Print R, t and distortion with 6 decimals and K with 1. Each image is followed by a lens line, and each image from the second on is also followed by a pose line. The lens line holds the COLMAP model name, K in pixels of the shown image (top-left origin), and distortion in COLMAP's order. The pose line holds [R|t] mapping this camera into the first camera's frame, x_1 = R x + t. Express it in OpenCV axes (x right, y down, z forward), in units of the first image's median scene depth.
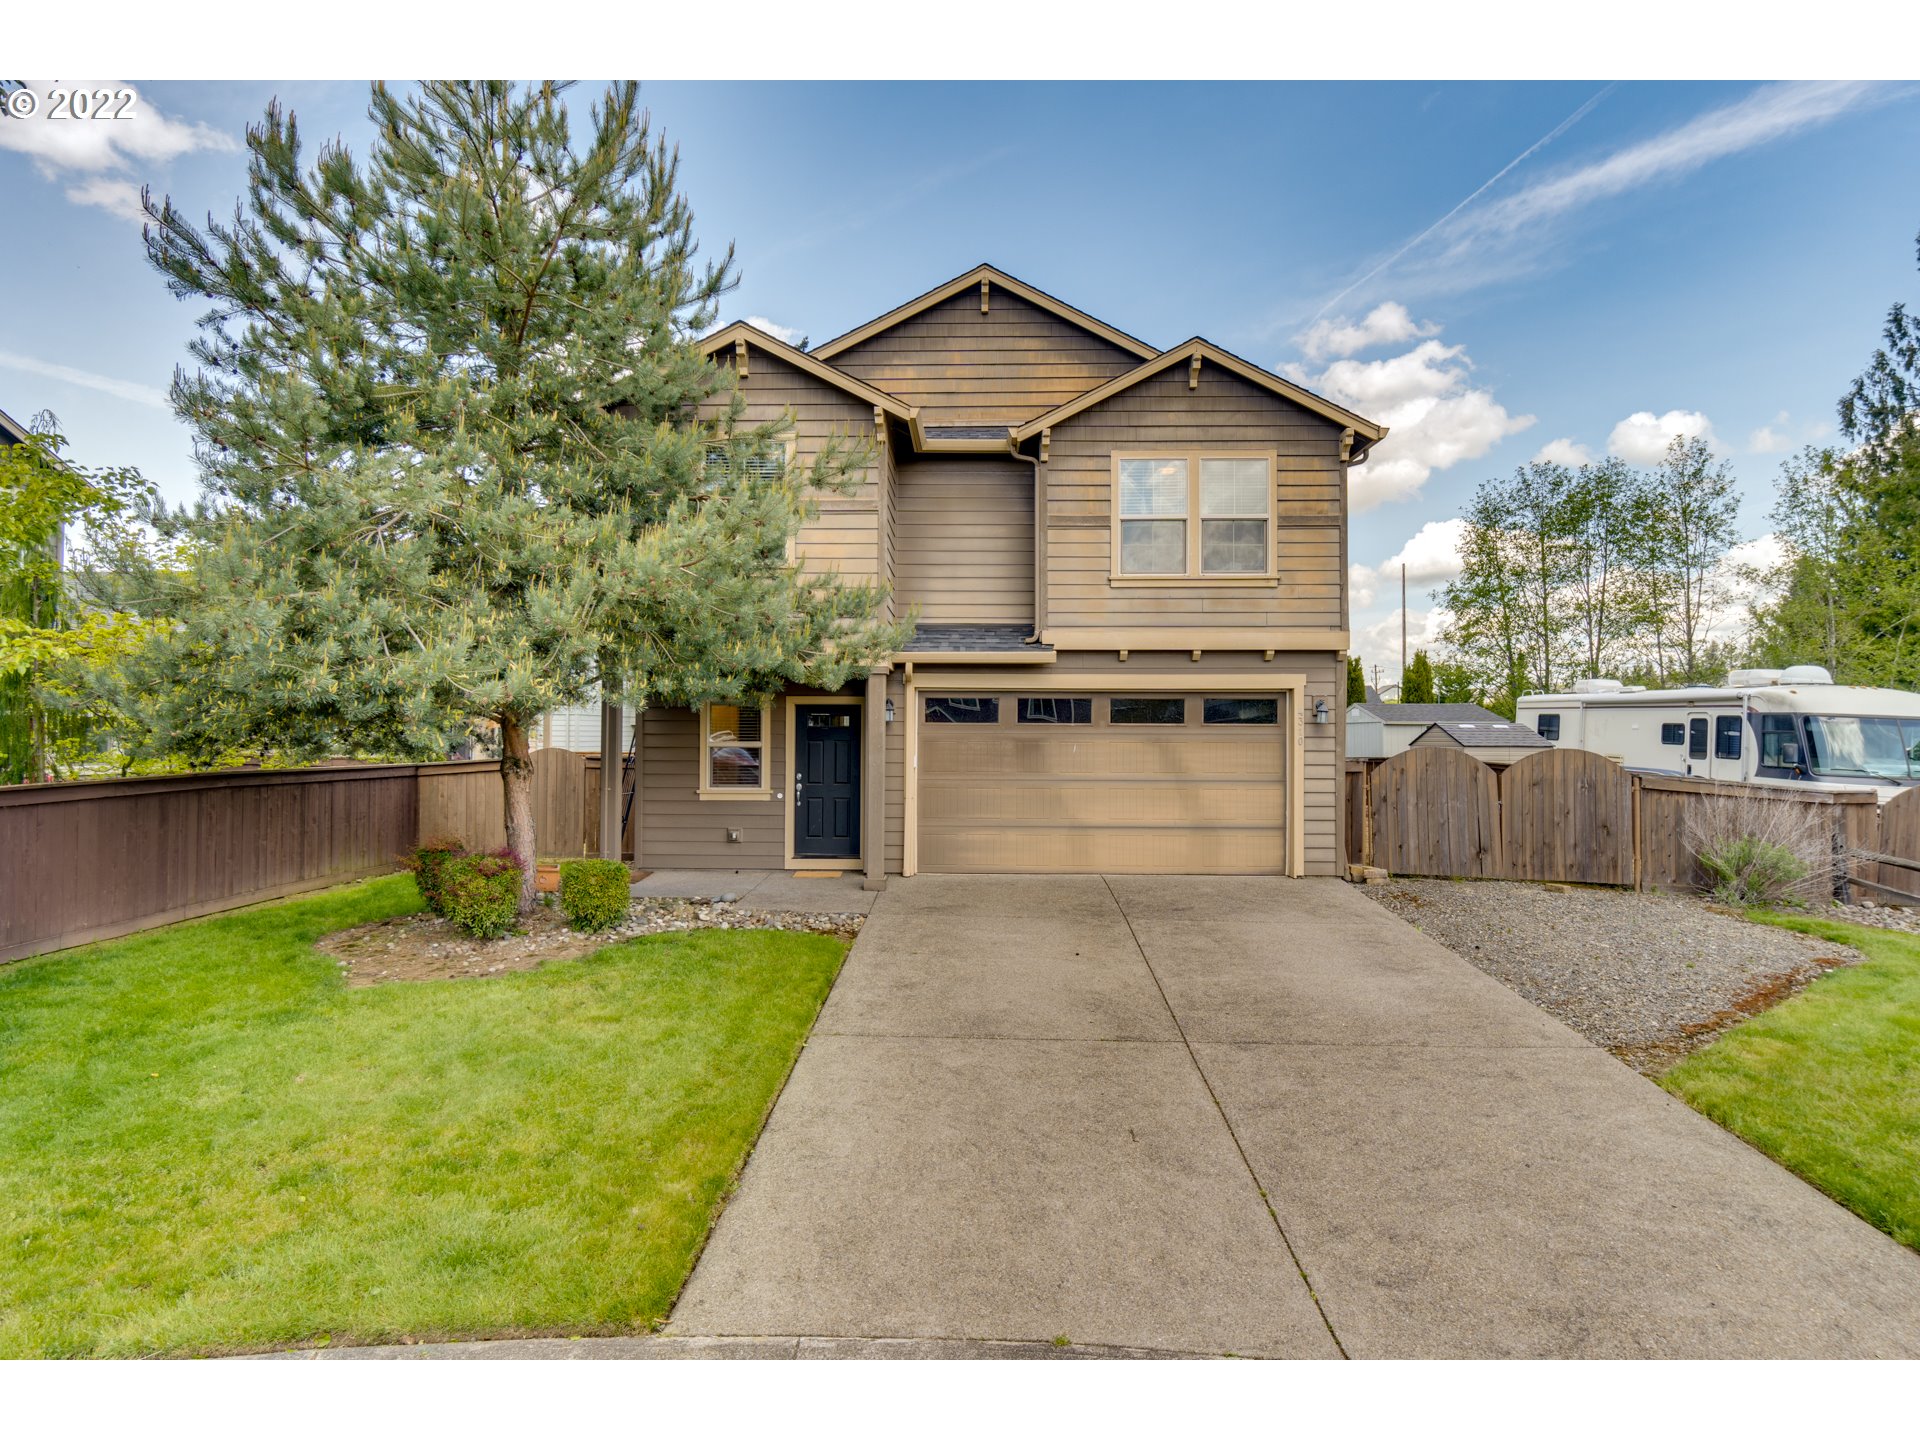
lens RADIAL K [[991.1, 0, 971.5], [0, 991.1, 753.7], [0, 0, 1]] dist [-0.001949, 0.000210]
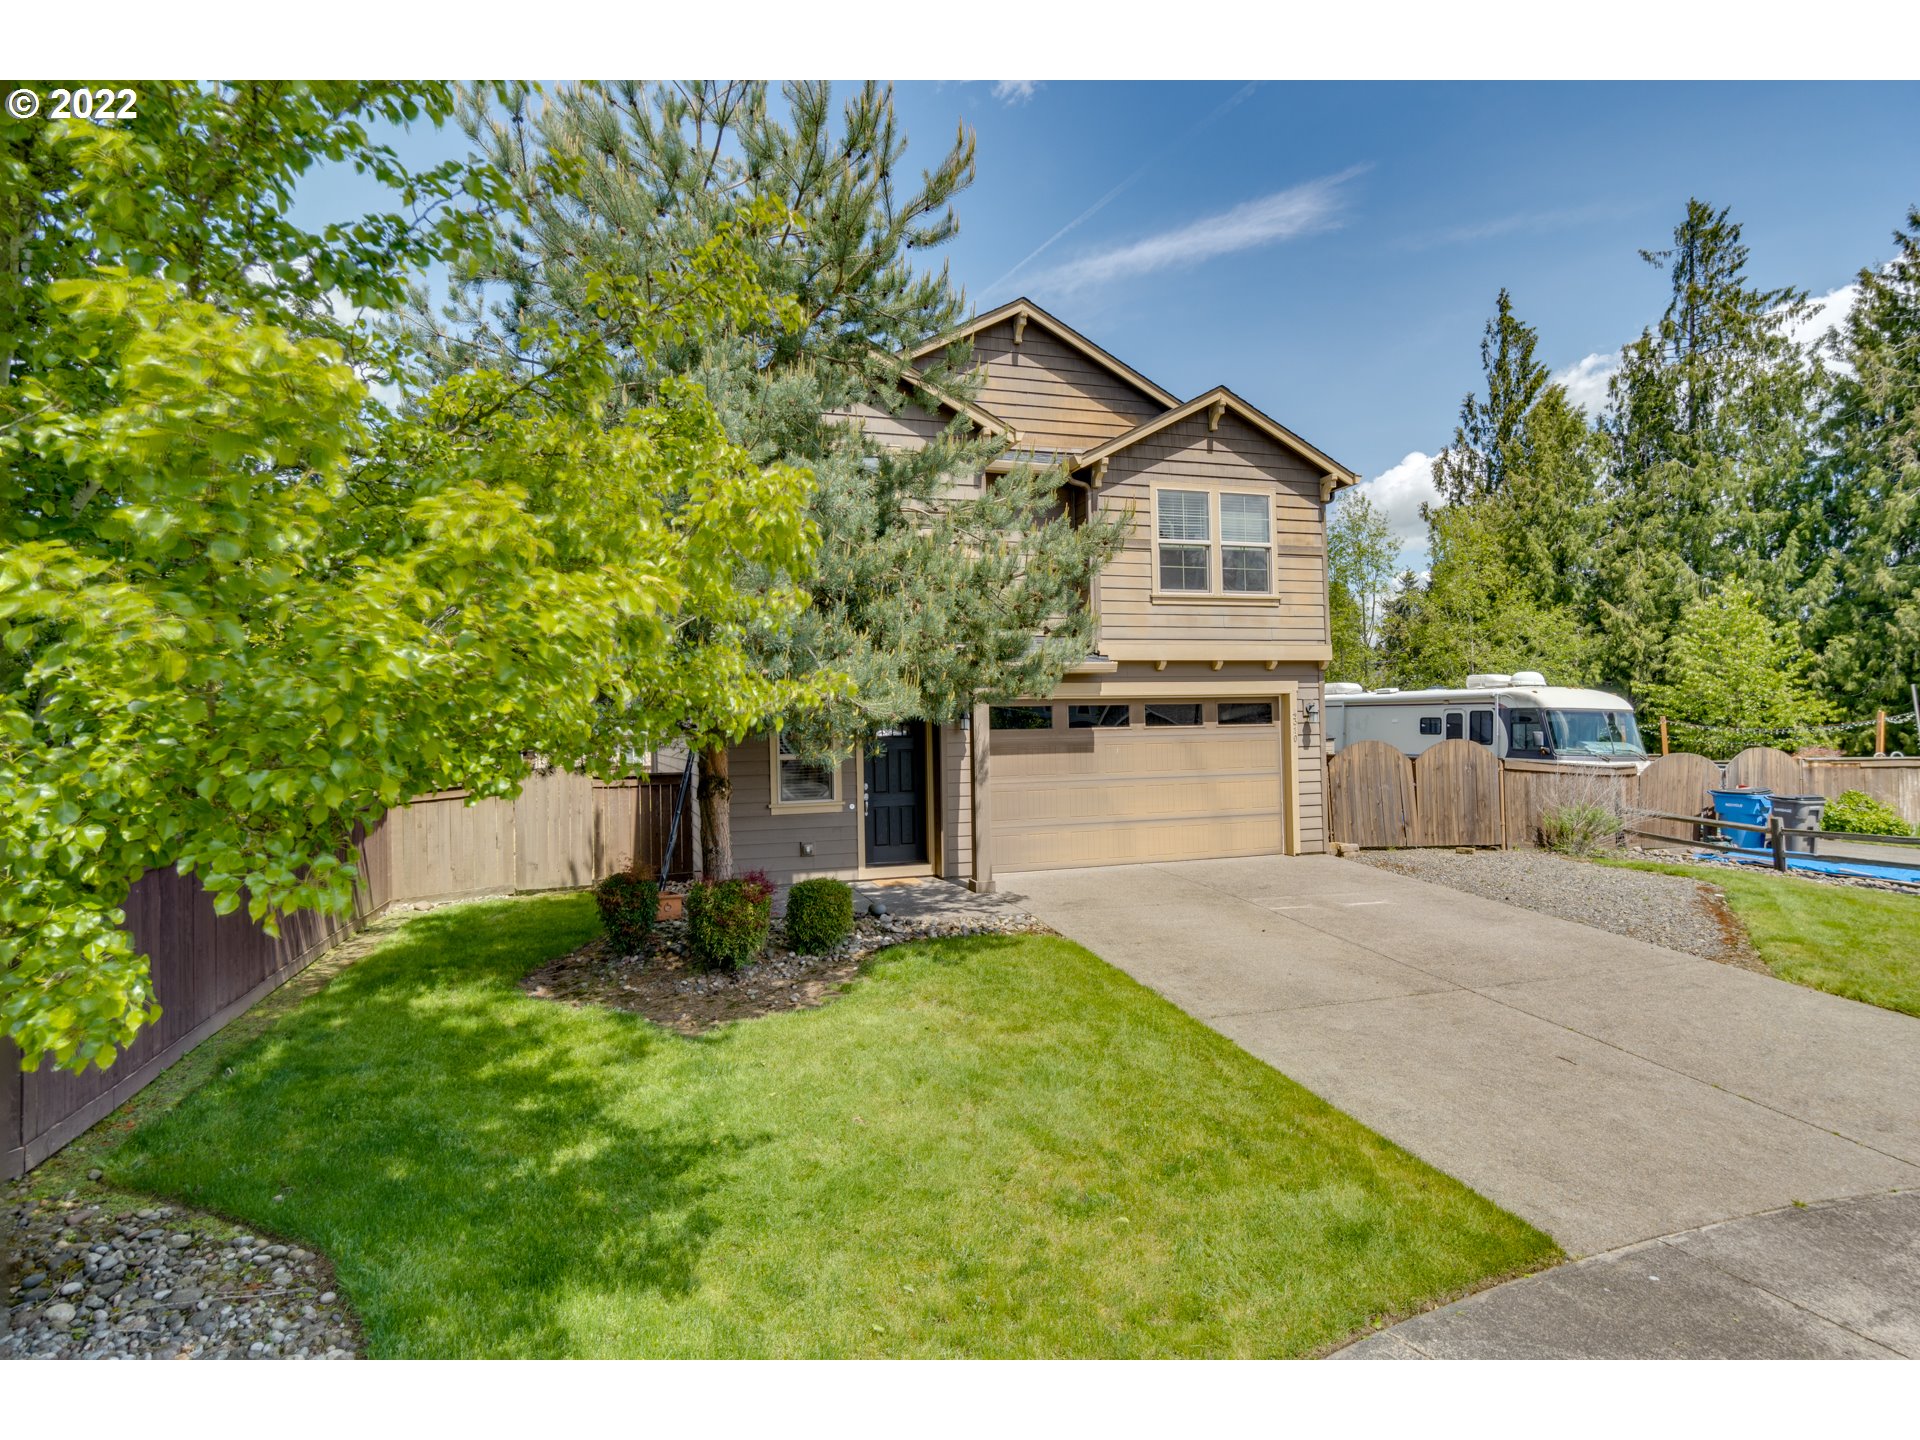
lens RADIAL K [[991.1, 0, 901.0], [0, 991.1, 729.9], [0, 0, 1]] dist [-0.001949, 0.000210]
pose [[0.946982, -0.022606, 0.320491, -0.472738], [0.032257, 0.999171, -0.024836, -0.008522], [-0.319664, 0.033857, 0.946926, 0.046209]]
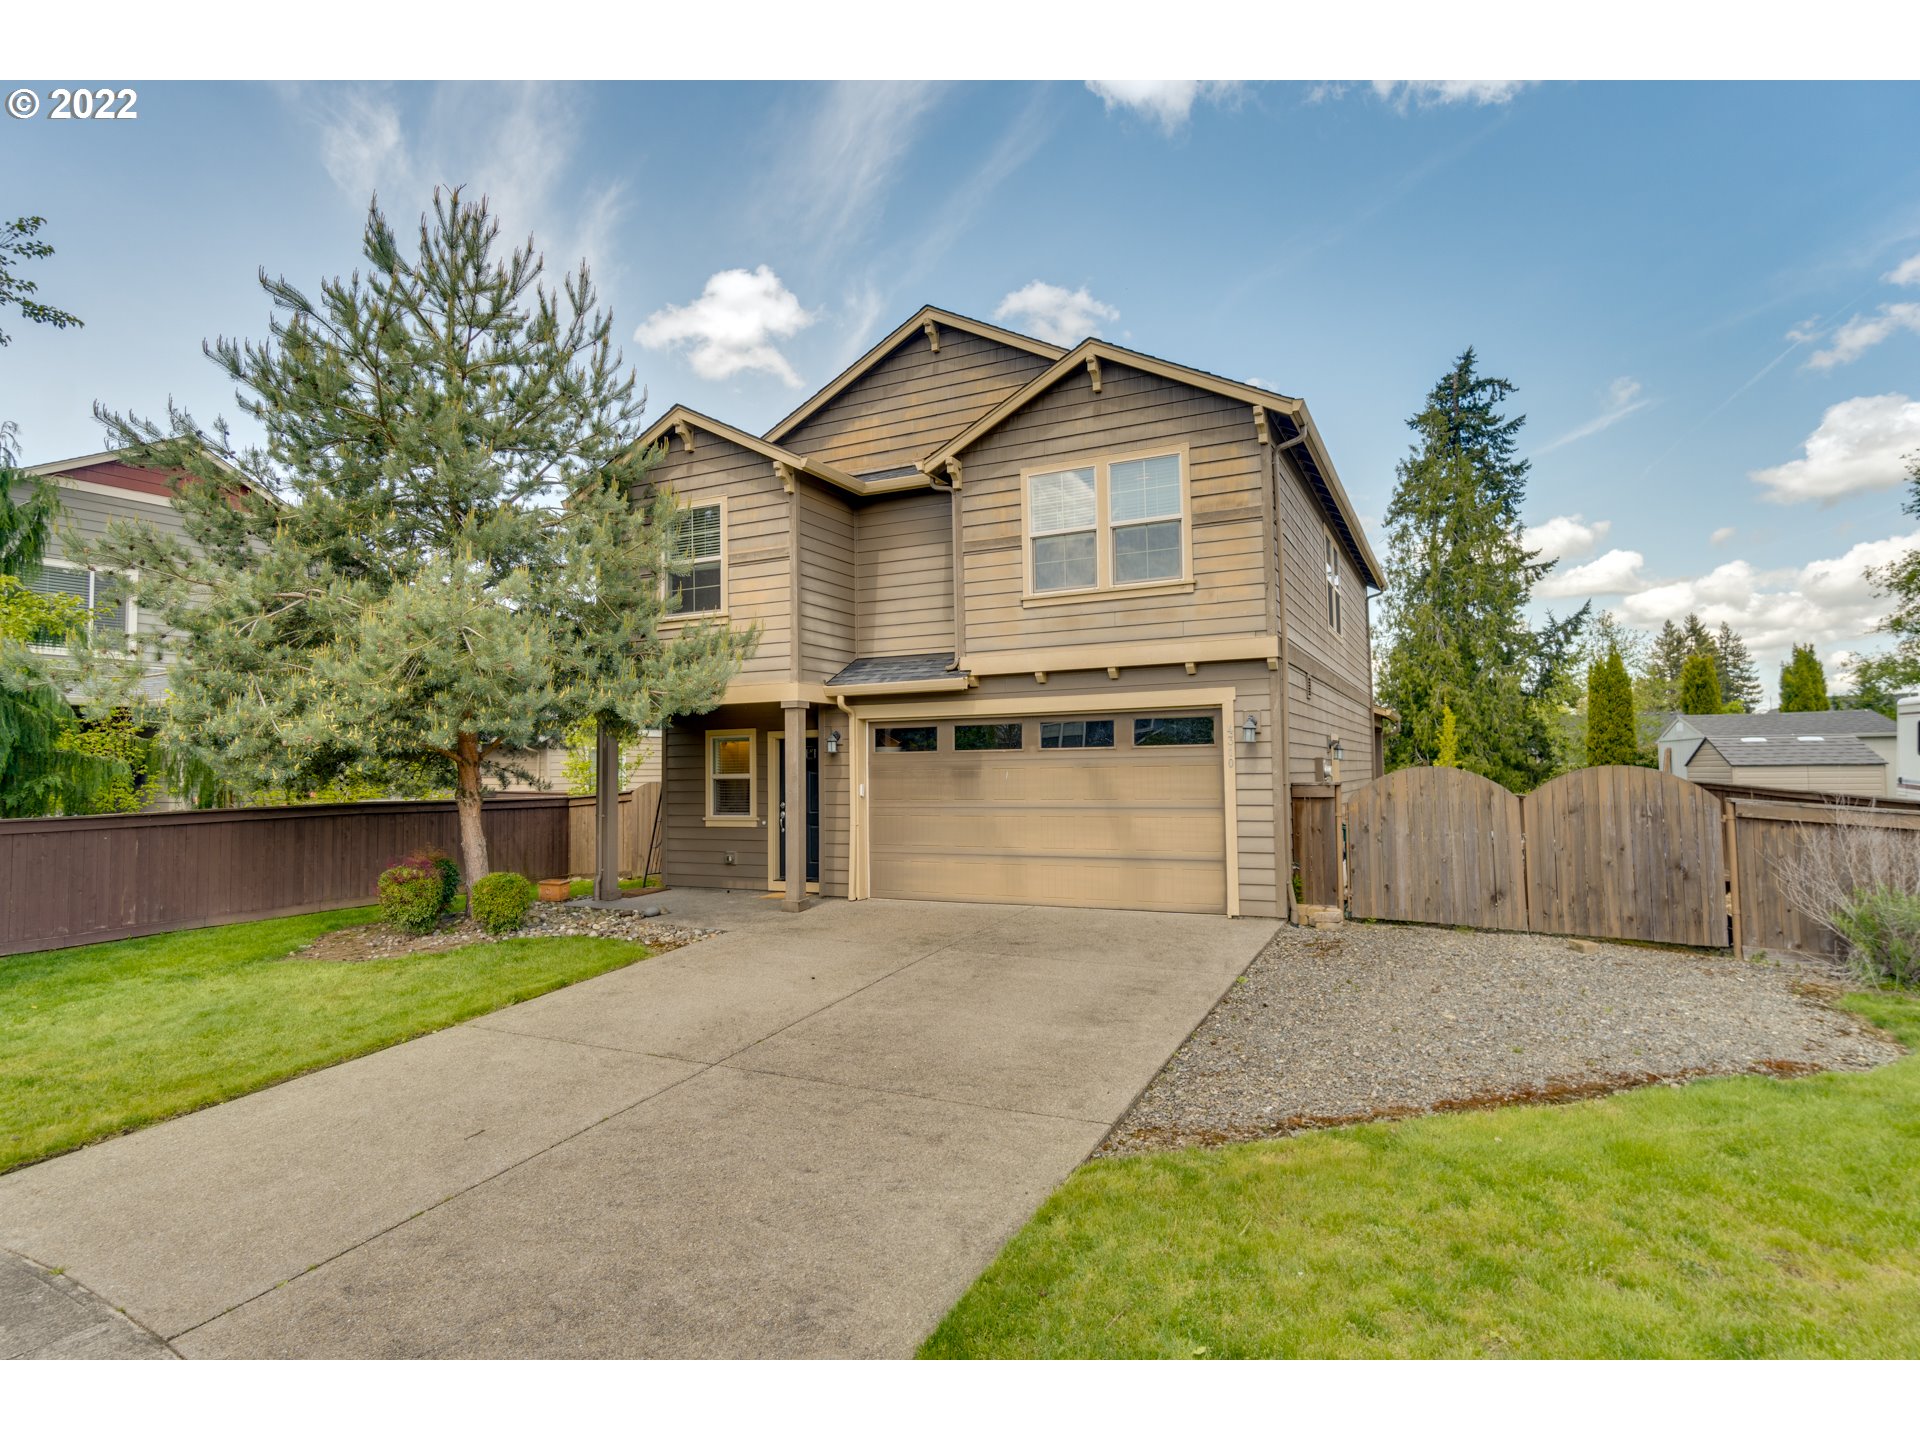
lens RADIAL K [[991.1, 0, 997.9], [0, 991.1, 747.2], [0, 0, 1]] dist [-0.001949, 0.000210]
pose [[0.915578, -0.027164, -0.401221, 0.491935], [0.010522, 0.998993, -0.043625, 0.009889], [0.402002, 0.035720, 0.914942, 0.105575]]
